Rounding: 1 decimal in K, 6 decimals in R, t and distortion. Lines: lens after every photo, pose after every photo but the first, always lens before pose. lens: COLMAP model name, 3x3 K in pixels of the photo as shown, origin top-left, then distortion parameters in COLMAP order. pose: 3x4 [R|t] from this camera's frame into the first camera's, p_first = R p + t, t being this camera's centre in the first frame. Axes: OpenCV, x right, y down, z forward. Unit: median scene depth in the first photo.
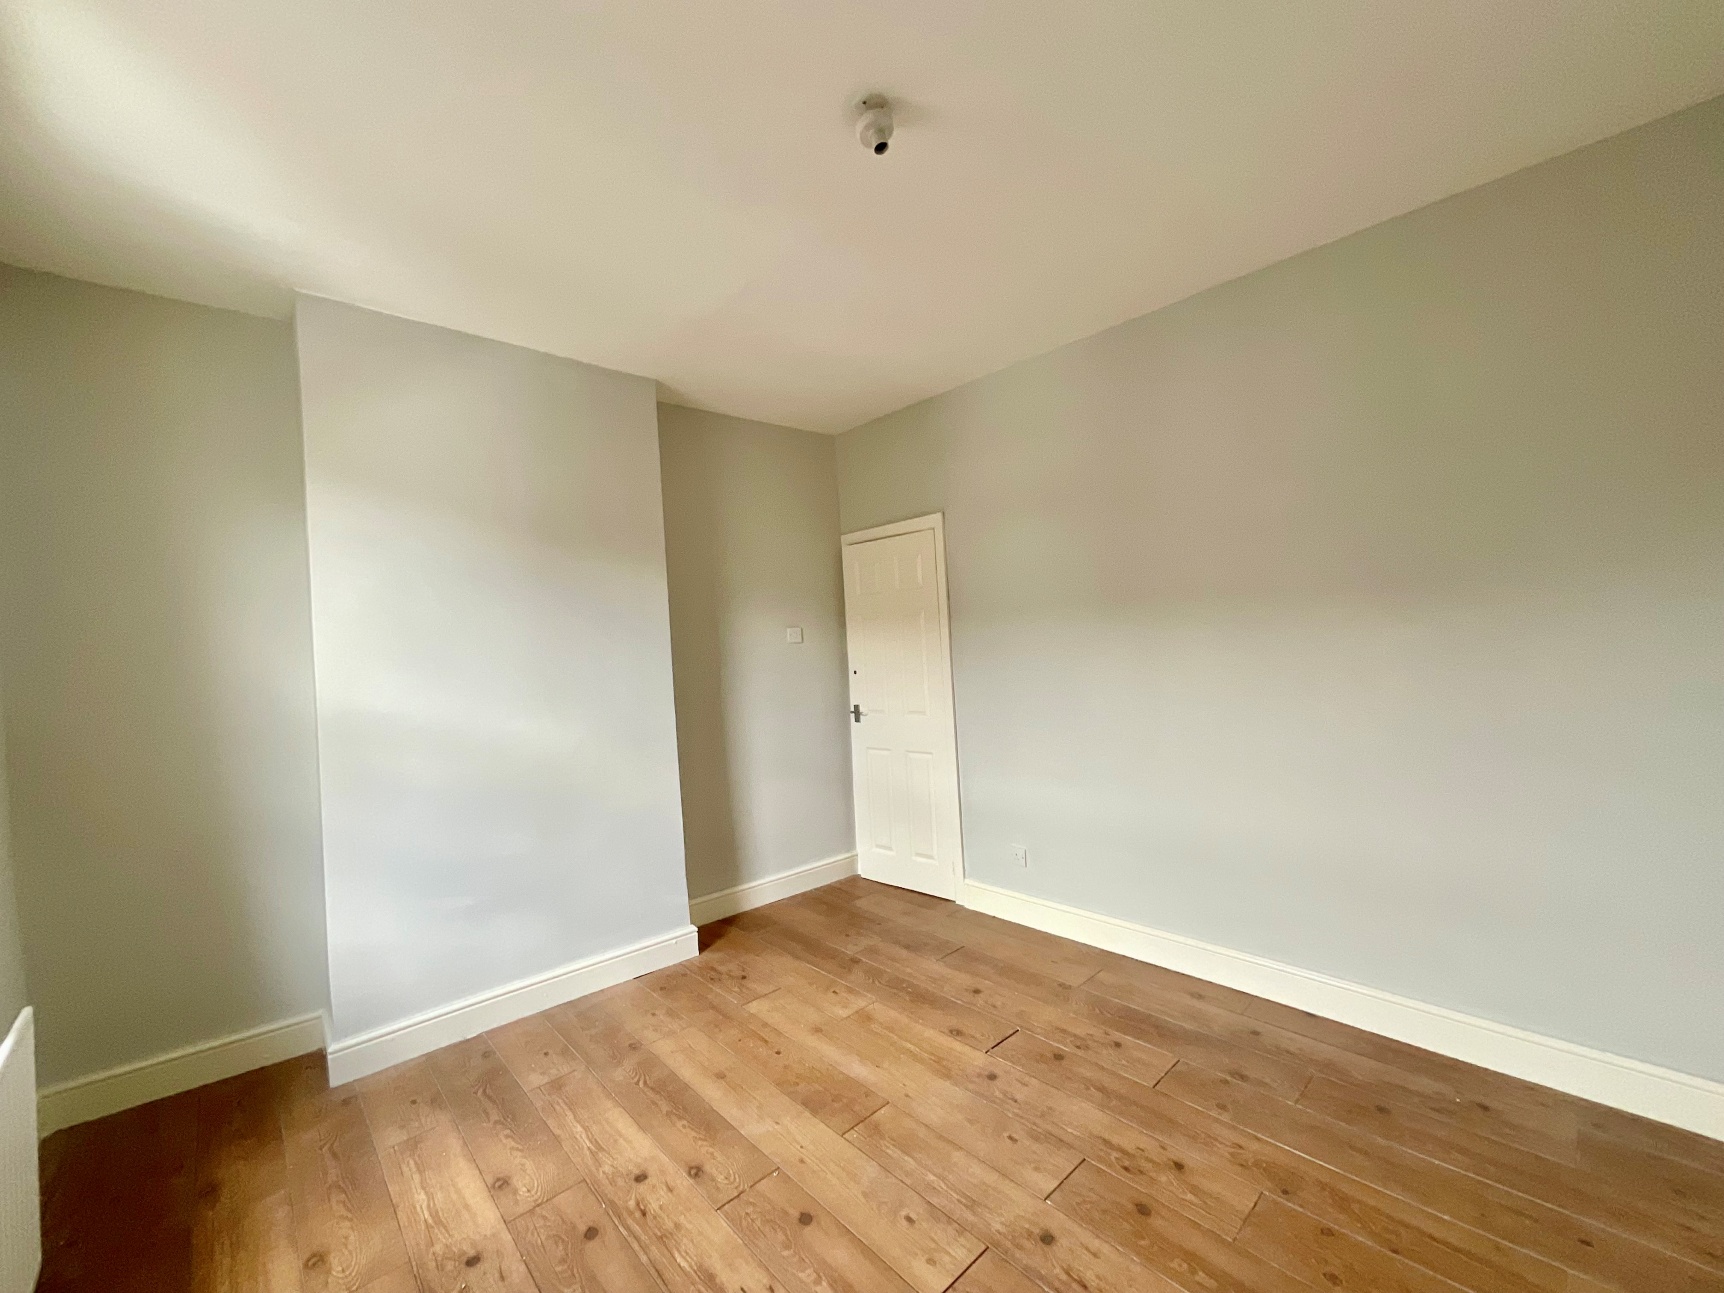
lens RADIAL K [[718.5, 0, 855.6], [0, 718.5, 638.7], [0, 0, 1]] dist [-0.008134, 0.001653]
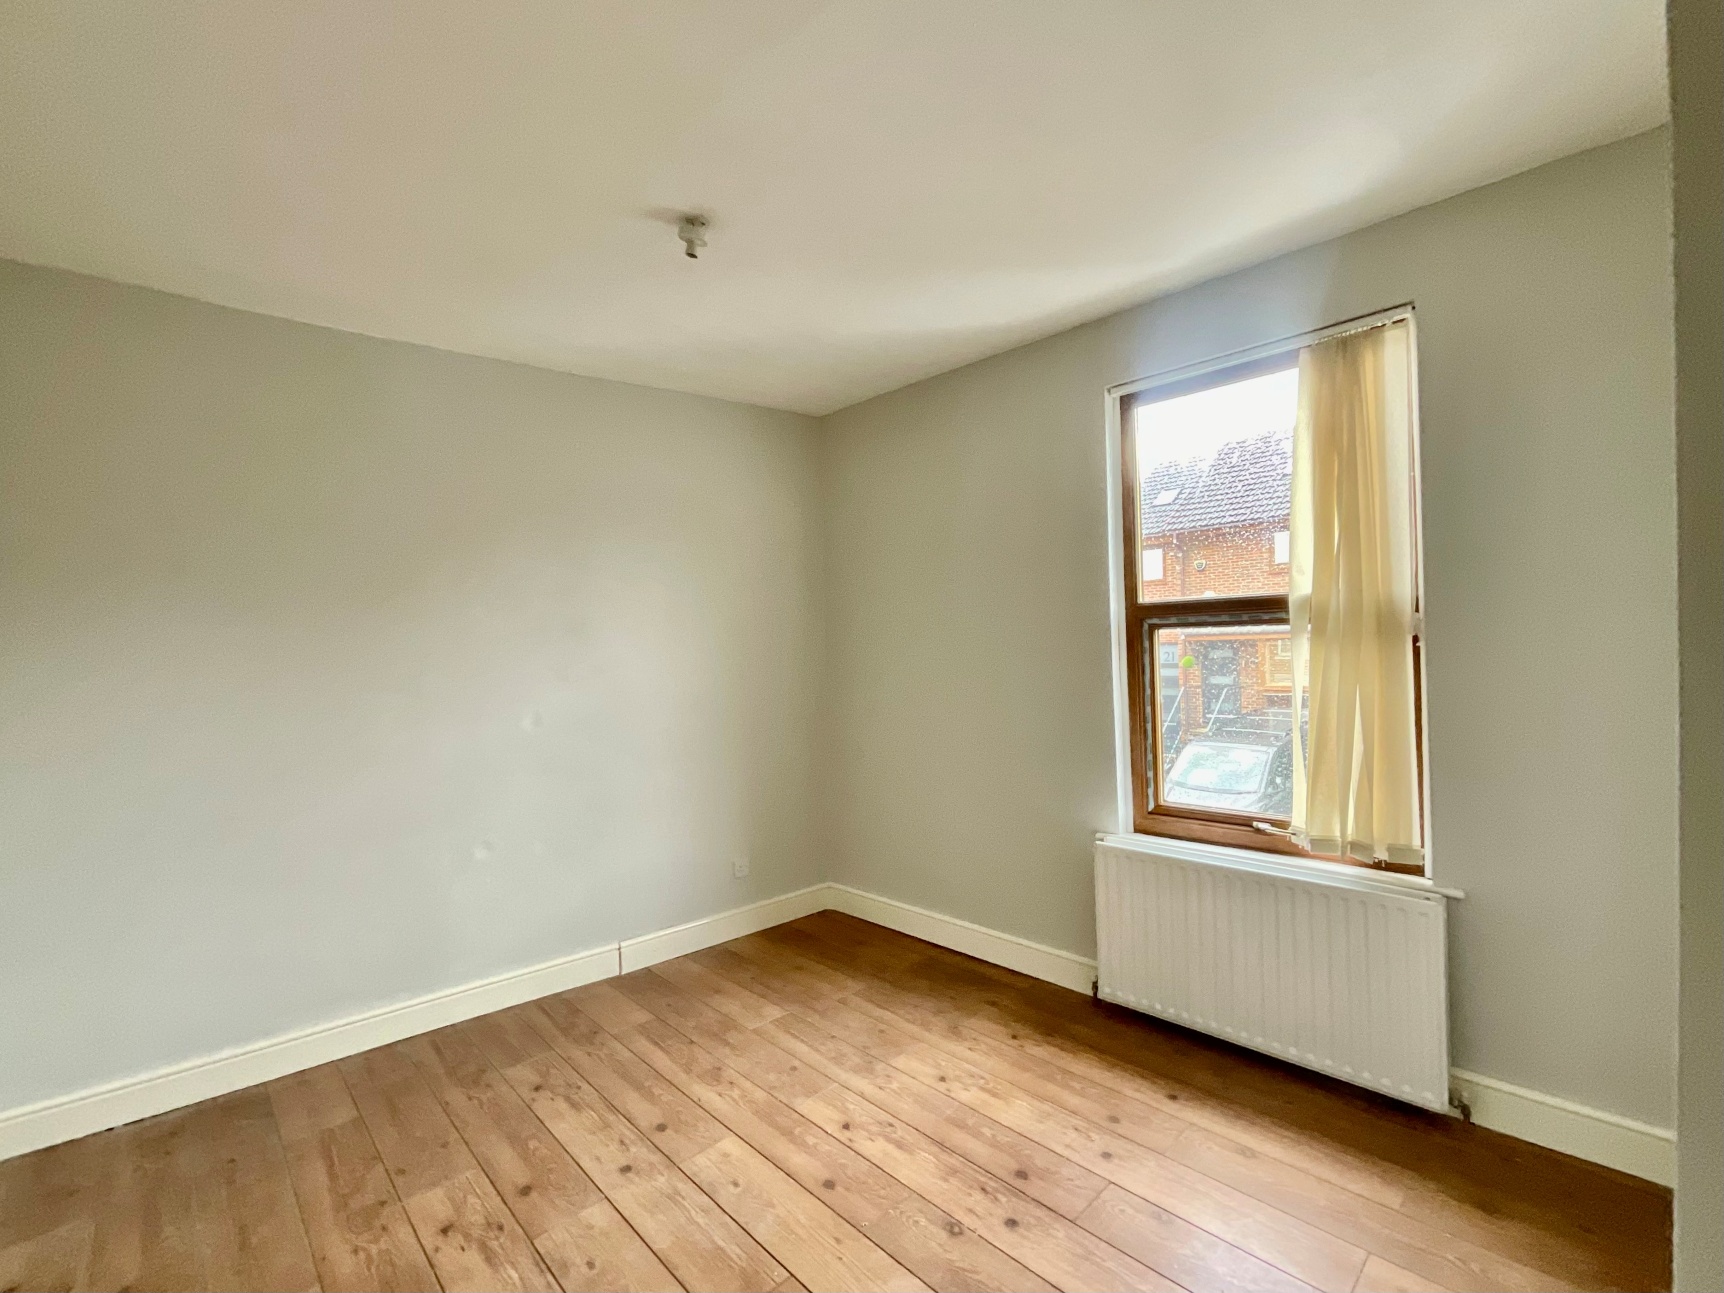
lens RADIAL K [[718.5, 0, 832.5], [0, 718.5, 641.8], [0, 0, 1]] dist [-0.008134, 0.001653]
pose [[-0.996929, 0.078130, -0.005396, -0.099232], [0.078208, 0.996808, -0.016058, 0.001539], [0.004124, -0.016431, -0.999857, 1.553788]]
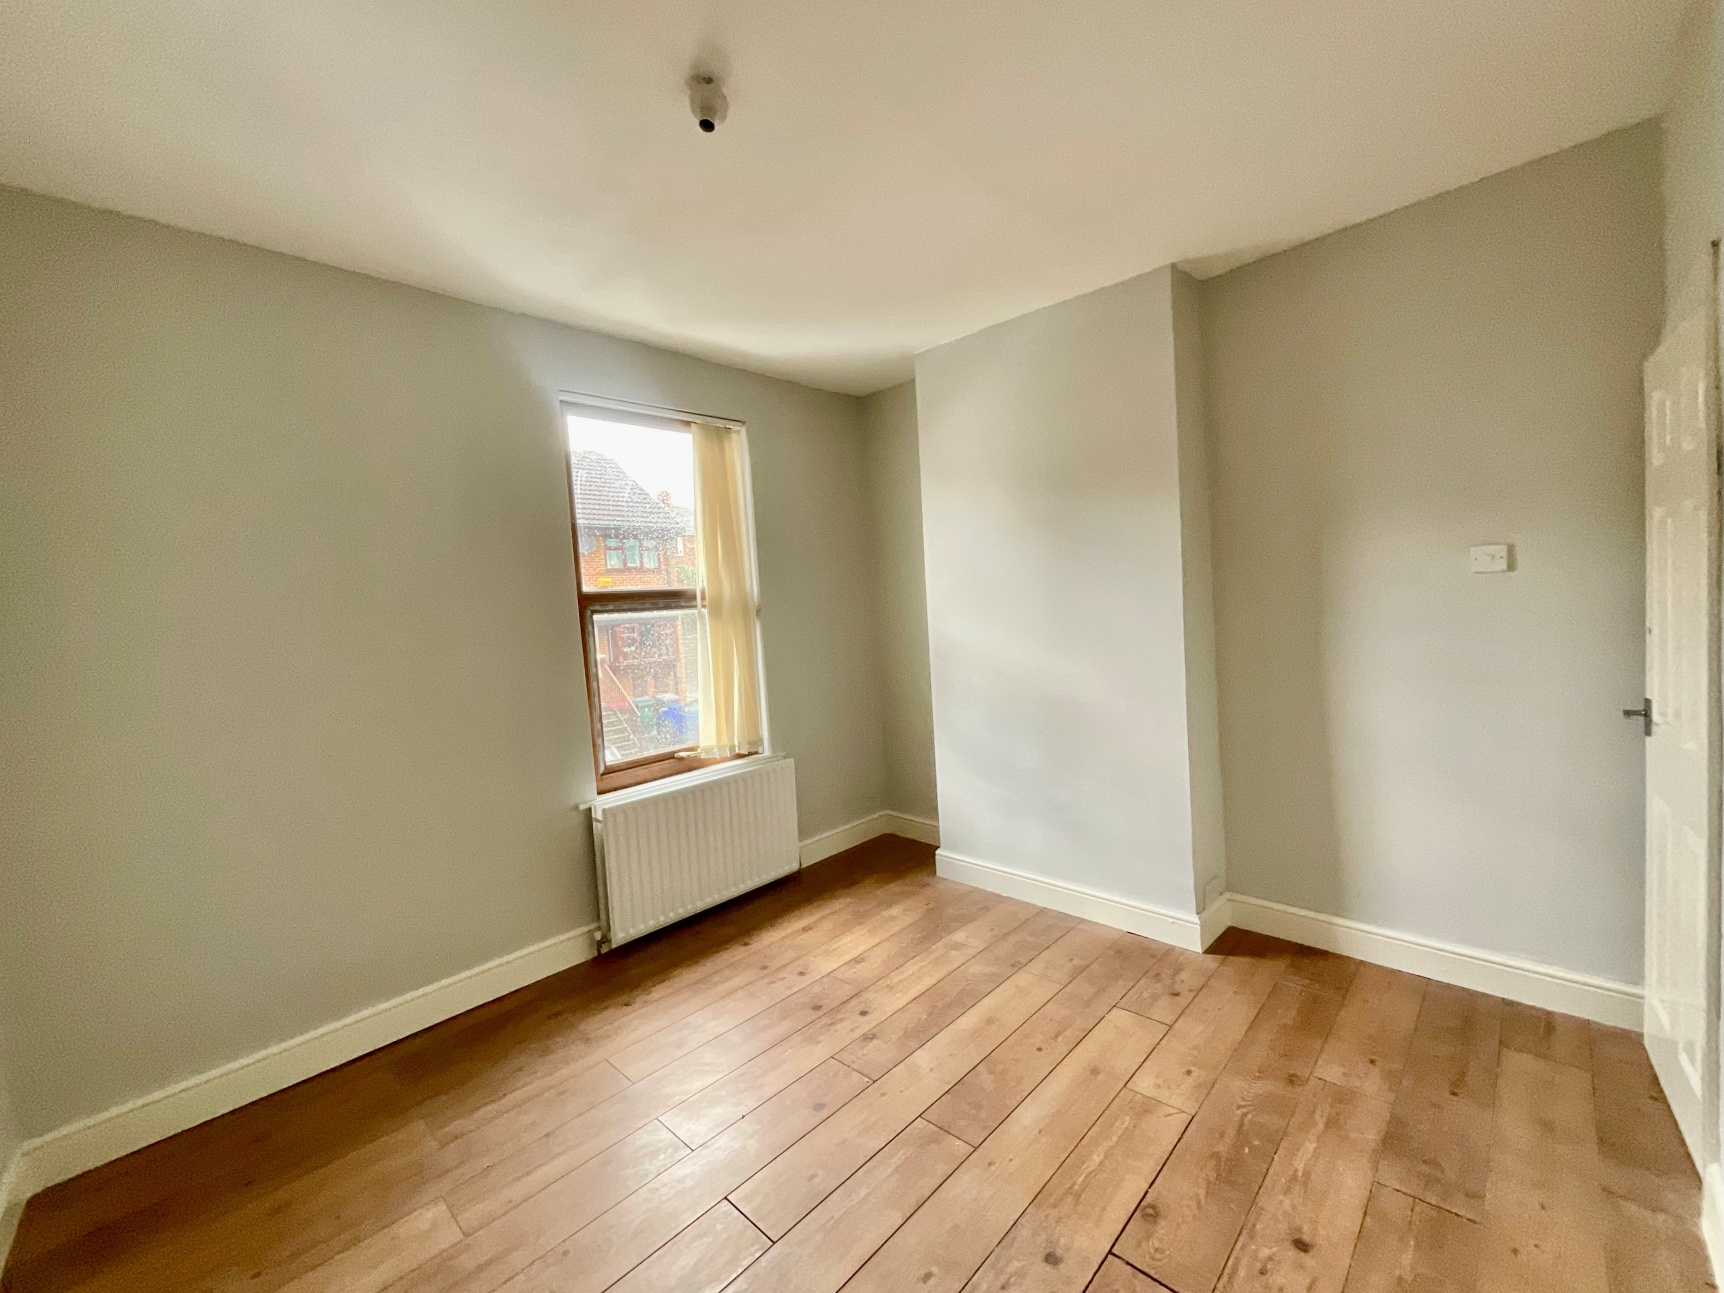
lens RADIAL K [[718.5, 0, 855.7], [0, 718.5, 638.9], [0, 0, 1]] dist [-0.008134, 0.001653]
pose [[0.046430, 0.093123, -0.994571, 0.765477], [0.066560, 0.993144, 0.096097, -0.049470], [0.996702, -0.070661, 0.039914, 0.787549]]
